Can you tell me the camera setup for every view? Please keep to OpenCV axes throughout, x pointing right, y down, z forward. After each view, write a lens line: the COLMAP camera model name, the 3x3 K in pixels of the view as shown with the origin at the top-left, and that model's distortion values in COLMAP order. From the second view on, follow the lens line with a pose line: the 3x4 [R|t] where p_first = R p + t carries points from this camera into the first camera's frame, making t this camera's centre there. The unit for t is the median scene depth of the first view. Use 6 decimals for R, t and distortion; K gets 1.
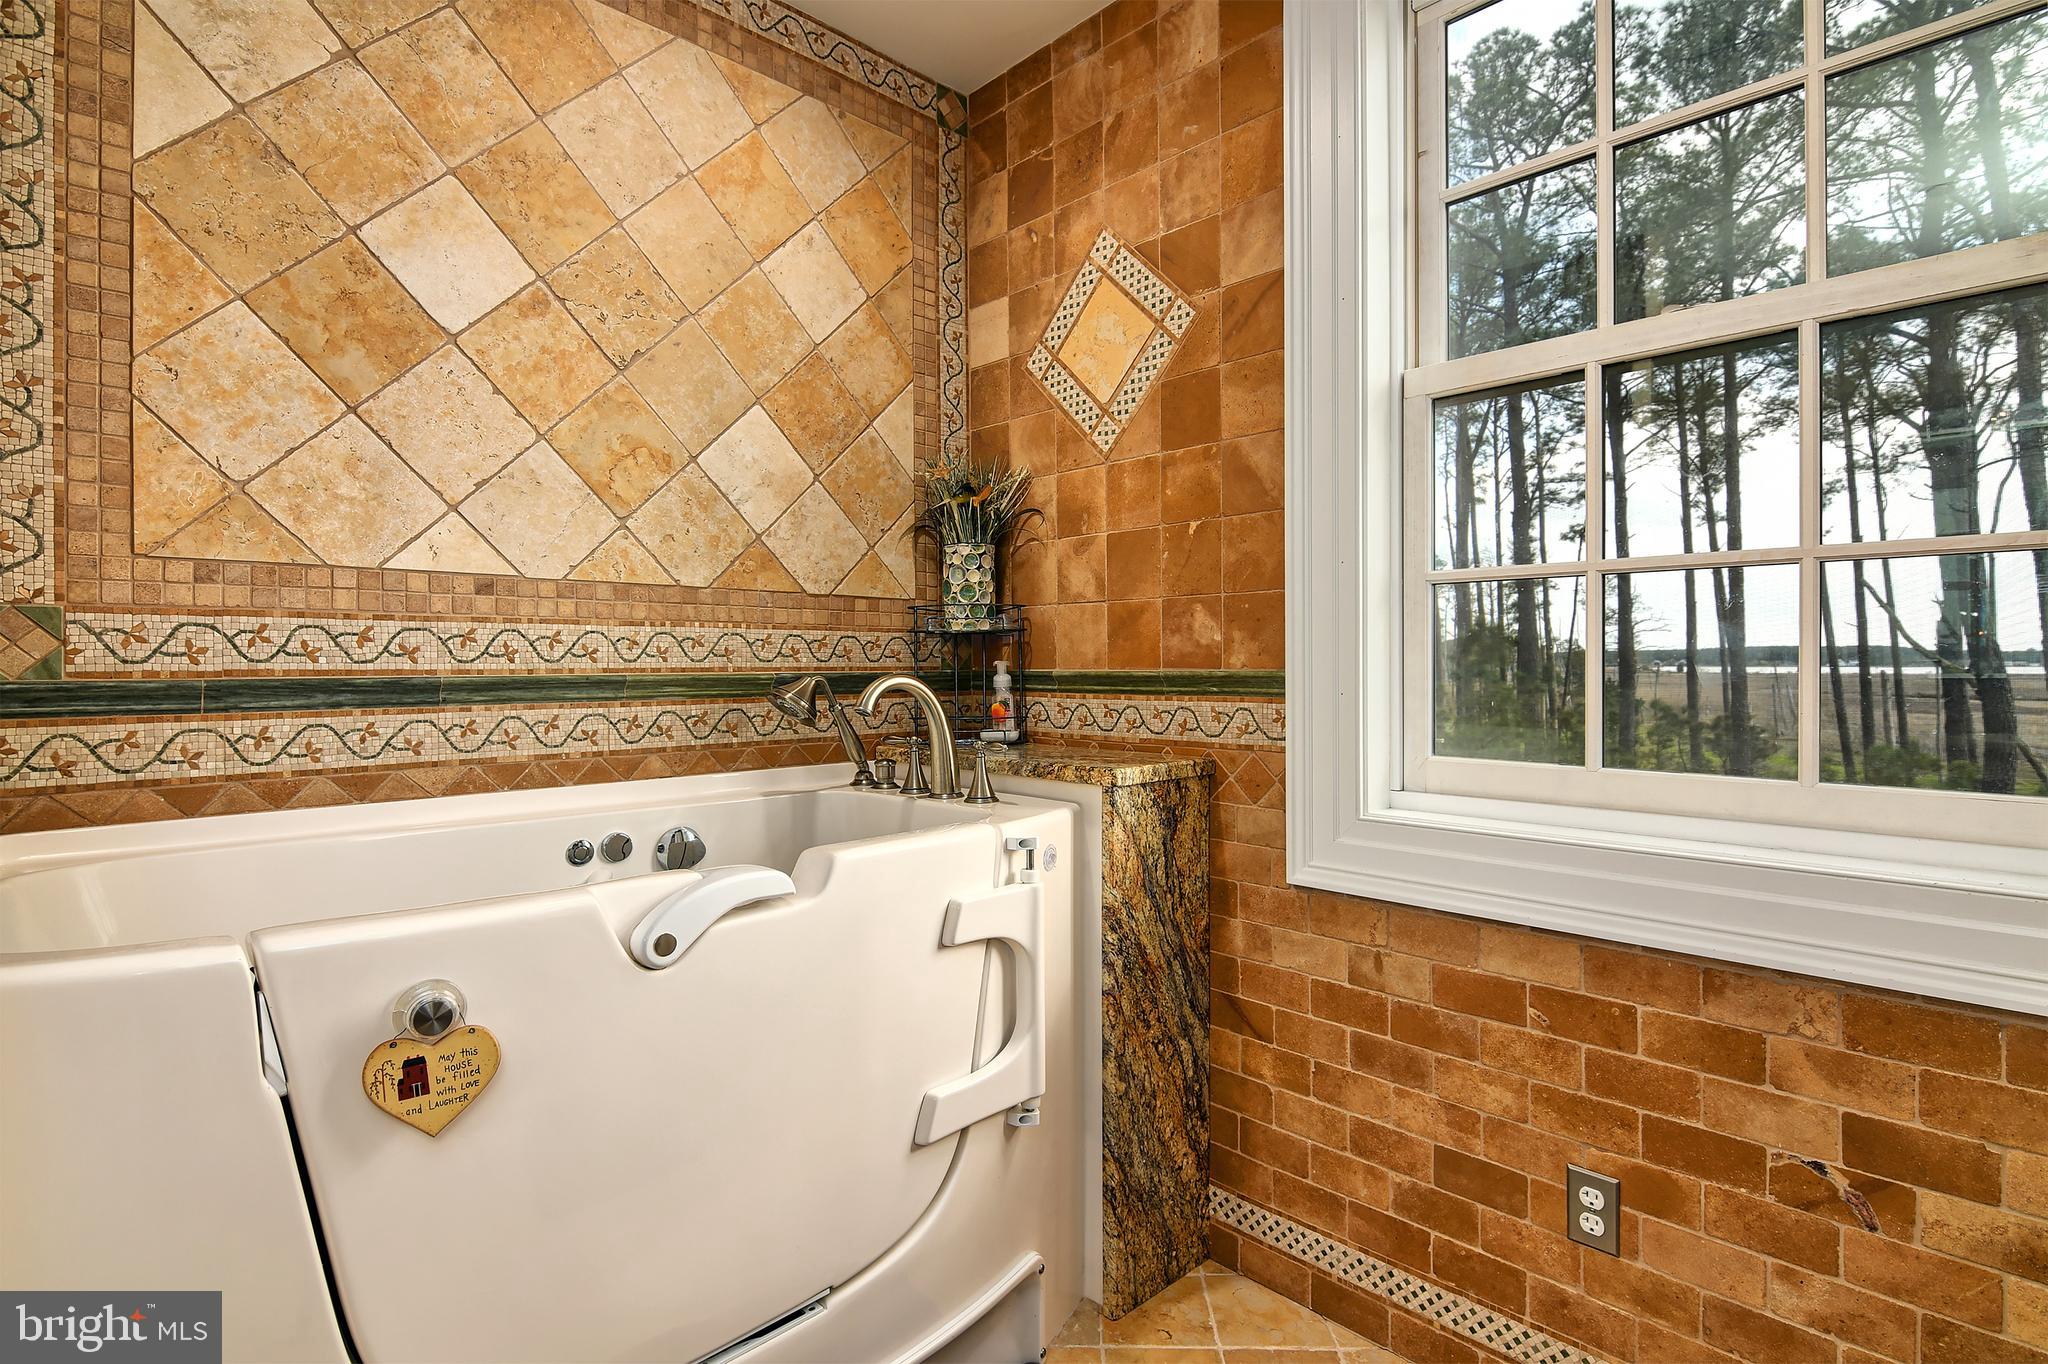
lens RADIAL K [[986.1, 0, 1021.2], [0, 986.1, 667.8], [0, 0, 1]] dist [0.003574, -0.009177]
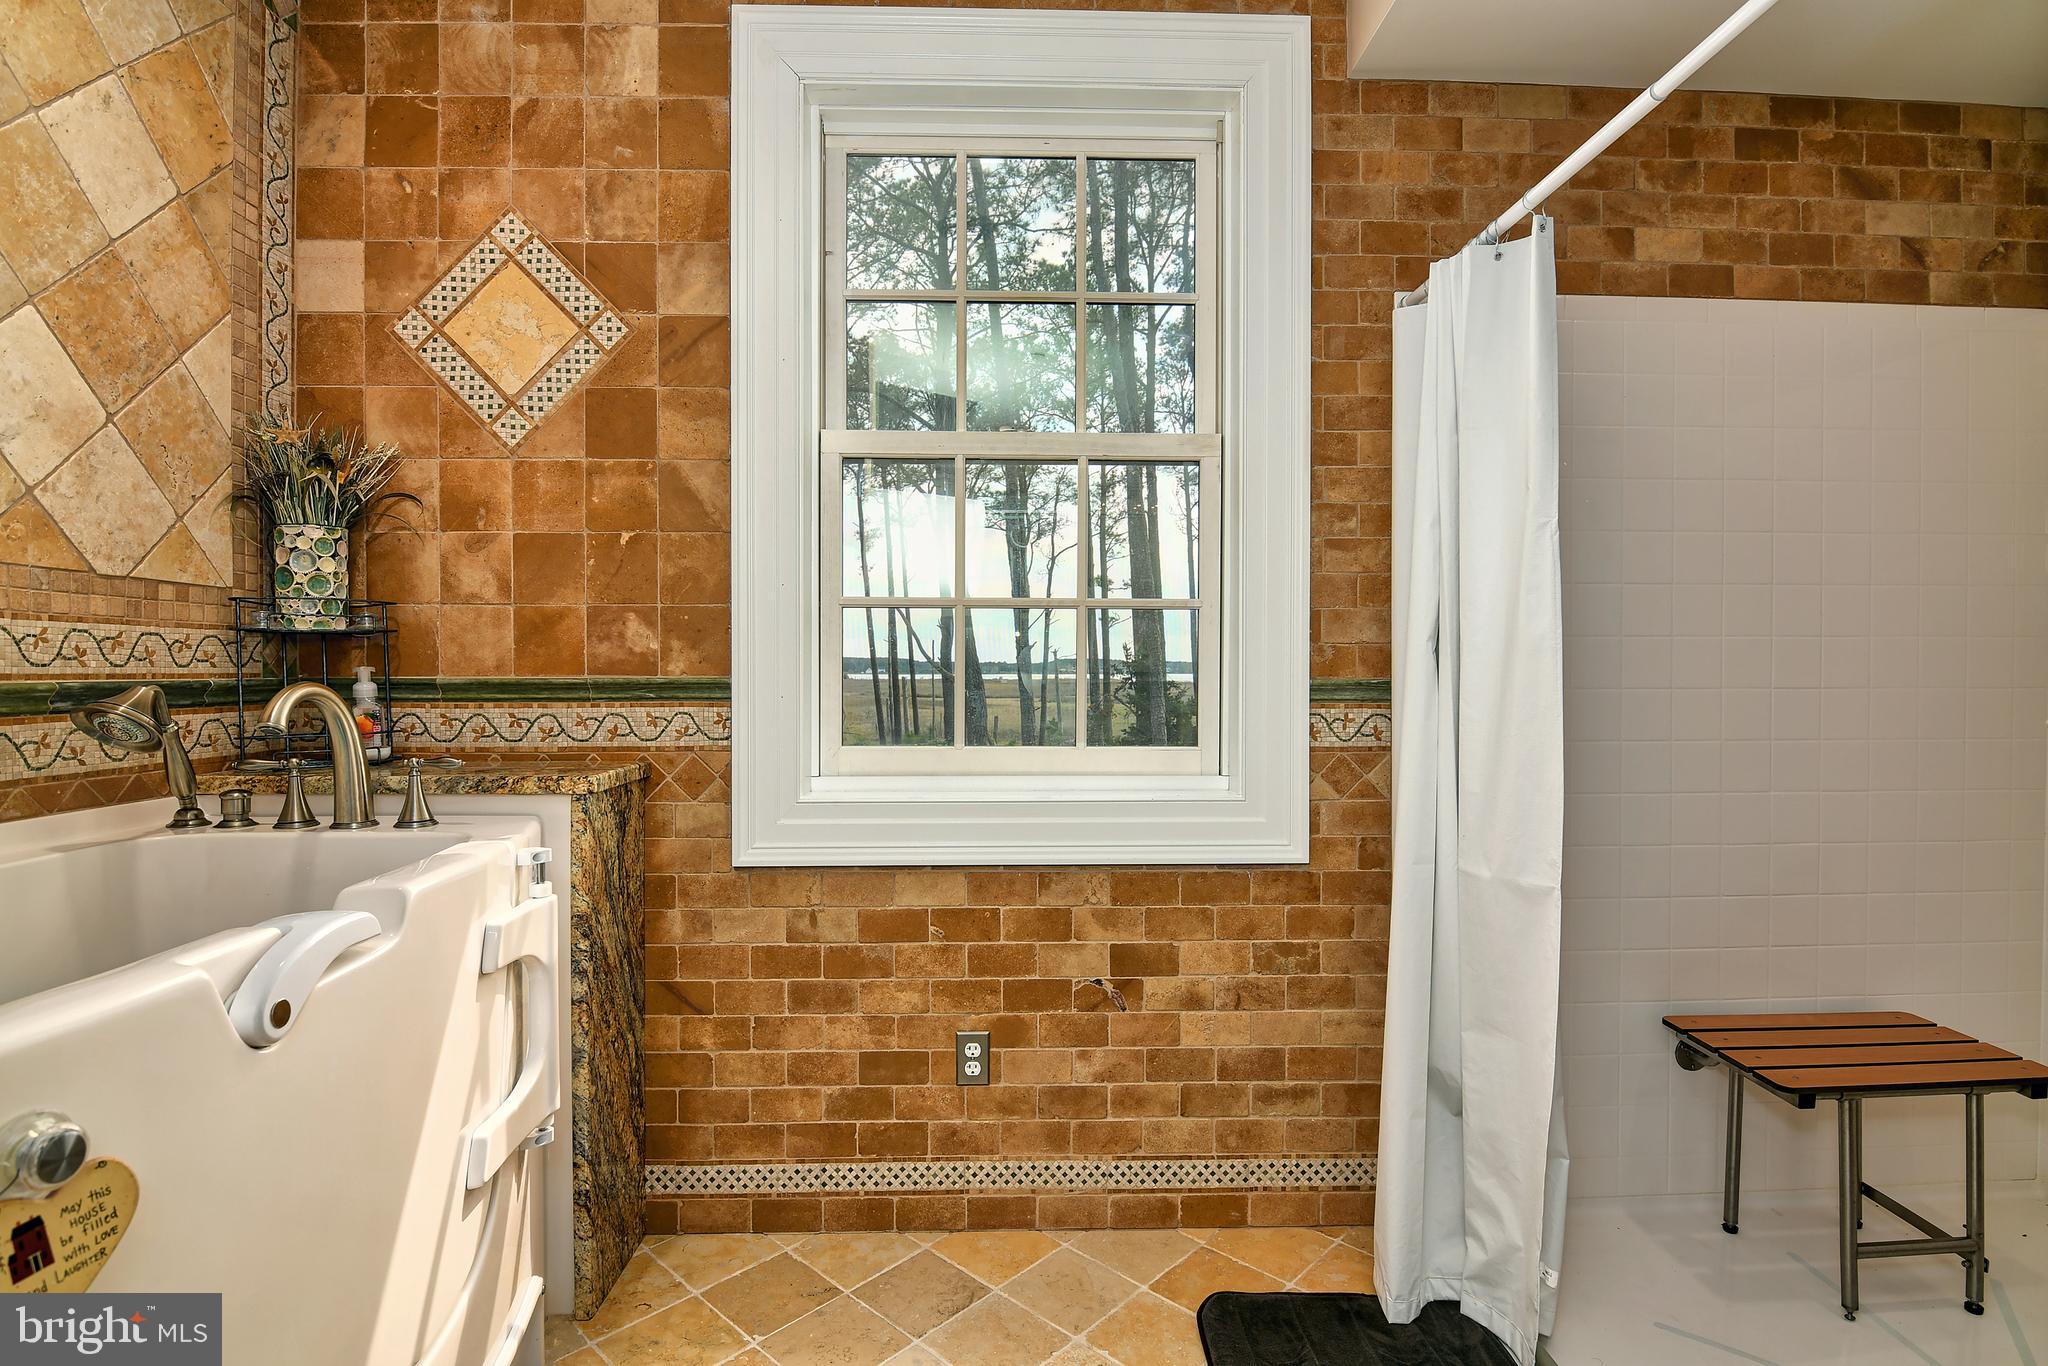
lens RADIAL K [[982.5, 0, 1038.1], [0, 982.5, 685.5], [0, 0, 1]] dist [-0.018498, -0.006981]
pose [[0.662177, -0.007610, 0.749309, -0.306684], [-0.000477, 0.999944, 0.010577, 0.000194], [-0.749347, -0.007361, 0.662136, 0.001549]]
